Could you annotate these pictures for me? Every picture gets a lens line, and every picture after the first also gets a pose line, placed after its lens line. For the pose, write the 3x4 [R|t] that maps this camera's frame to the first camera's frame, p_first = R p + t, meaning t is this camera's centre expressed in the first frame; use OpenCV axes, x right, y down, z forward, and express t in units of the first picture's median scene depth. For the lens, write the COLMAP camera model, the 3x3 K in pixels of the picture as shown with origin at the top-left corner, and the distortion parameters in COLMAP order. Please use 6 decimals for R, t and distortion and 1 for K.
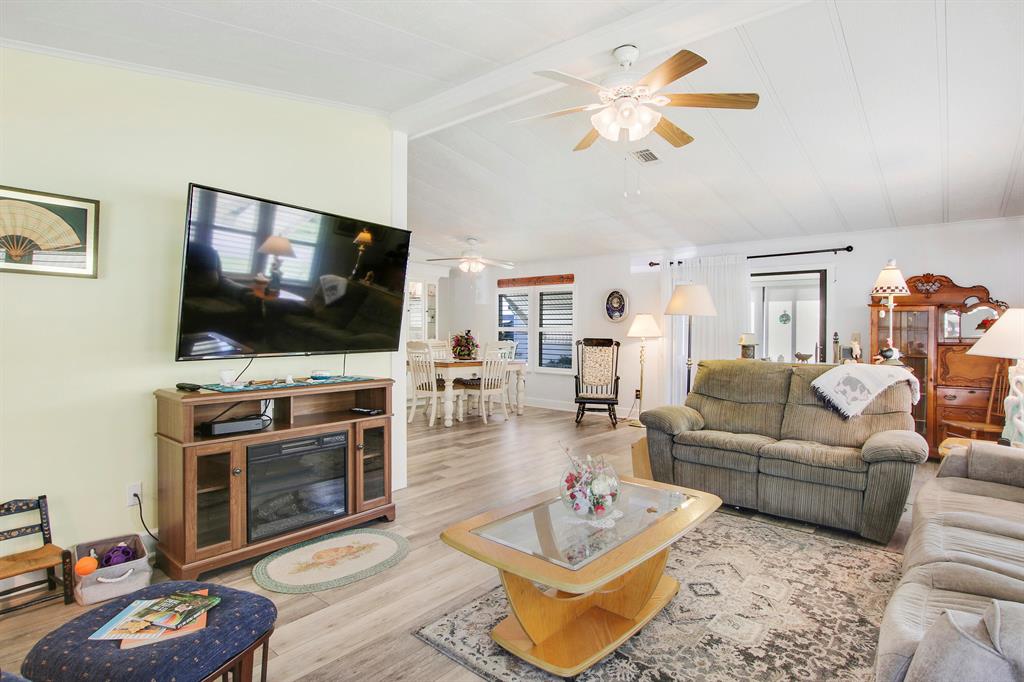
lens RADIAL K [[524.3, 0, 520.0], [0, 524.3, 338.8], [0, 0, 1]] dist [-0.022835, 0.000188]
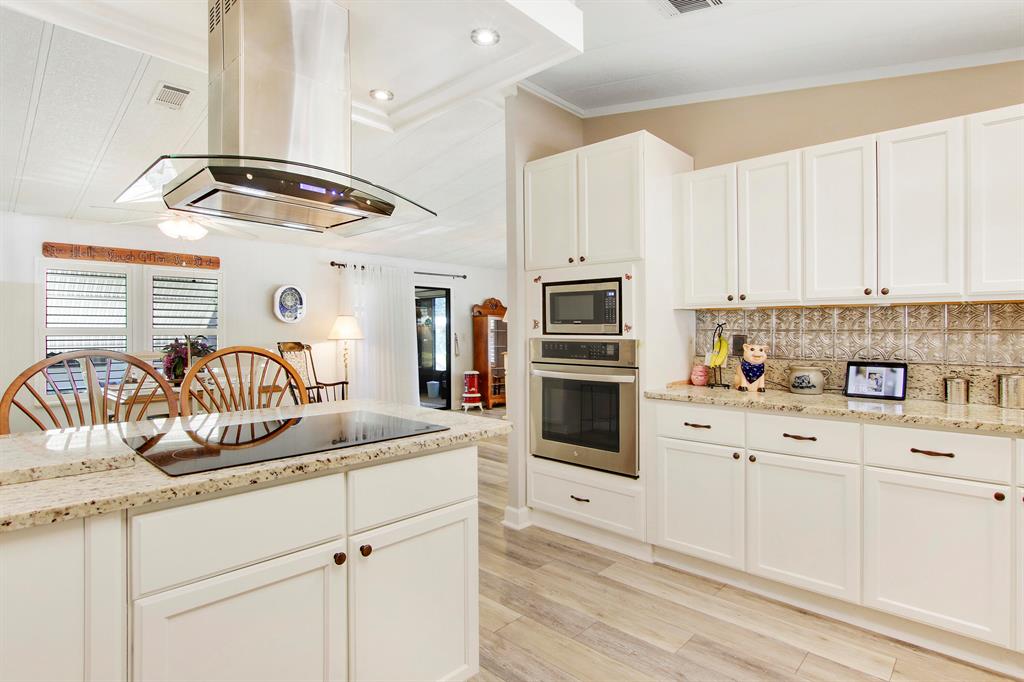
lens RADIAL K [[524.3, 0, 514.7], [0, 524.3, 336.8], [0, 0, 1]] dist [-0.022835, 0.000188]
pose [[0.076186, -0.019406, 0.996905, -1.616540], [0.011855, 0.999758, 0.018556, -0.050271], [-0.997023, 0.010405, 0.076397, 1.381126]]
